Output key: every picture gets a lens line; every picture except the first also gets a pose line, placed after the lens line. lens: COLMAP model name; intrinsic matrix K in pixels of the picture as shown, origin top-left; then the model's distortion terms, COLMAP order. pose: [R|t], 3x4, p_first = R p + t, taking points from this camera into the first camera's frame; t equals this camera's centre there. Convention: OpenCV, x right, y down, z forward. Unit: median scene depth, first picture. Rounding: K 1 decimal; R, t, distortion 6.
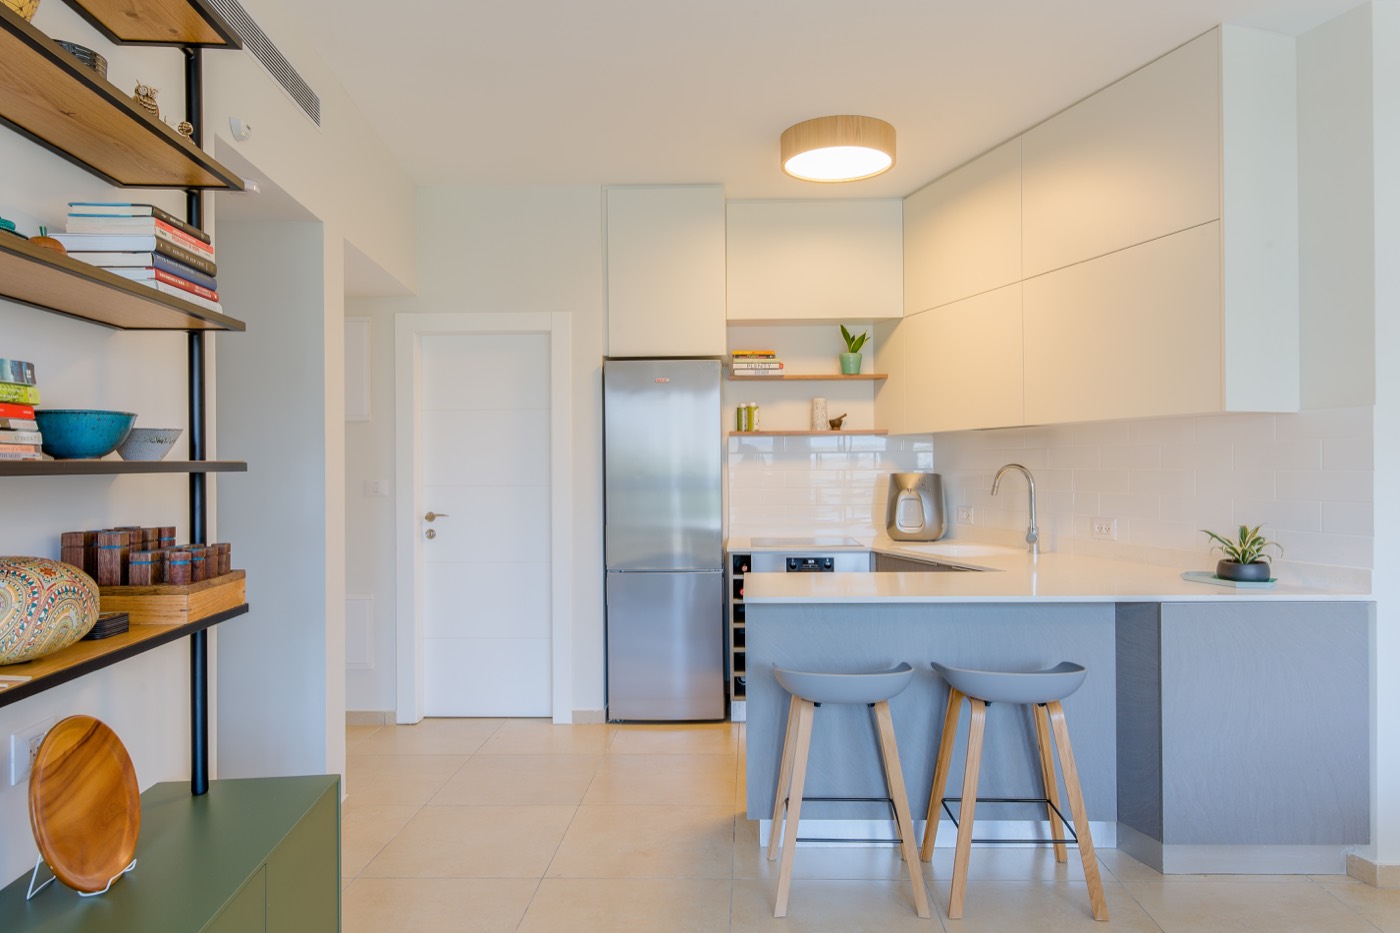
lens RADIAL K [[883.1, 0, 700.0], [0, 883.1, 466.5], [0, 0, 1]] dist [0.001932, 0.000108]
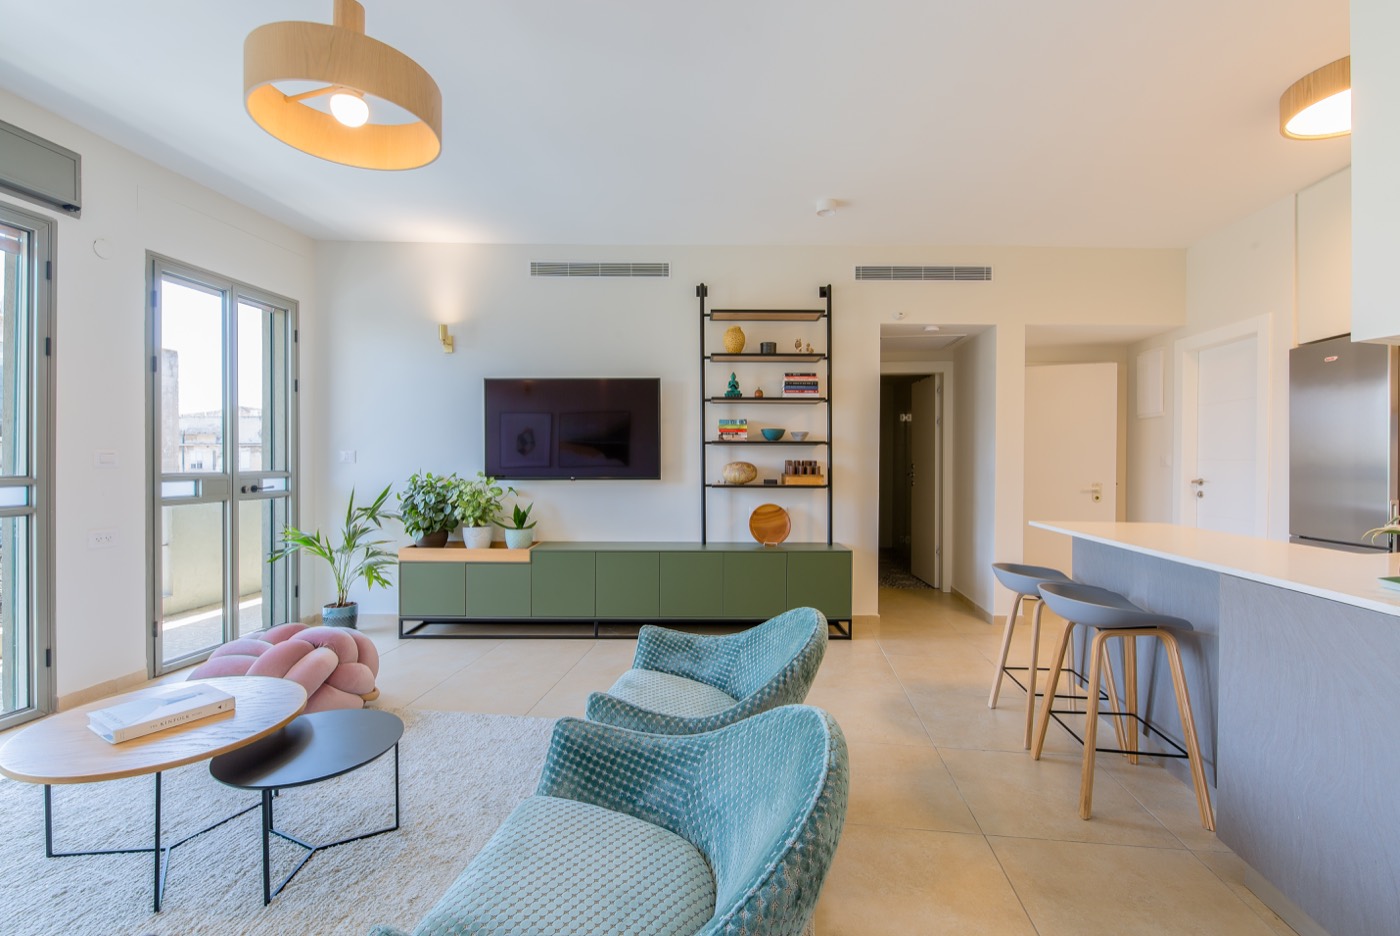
lens RADIAL K [[604.0, 0, 700.0], [0, 604.0, 468.0], [0, 0, 1]] dist [0.000793, -0.005468]
pose [[-0.084324, 0.013527, -0.996347, 0.722225], [0.004182, 0.999904, 0.013222, 0.019874], [0.996430, -0.003052, -0.084372, 0.311095]]
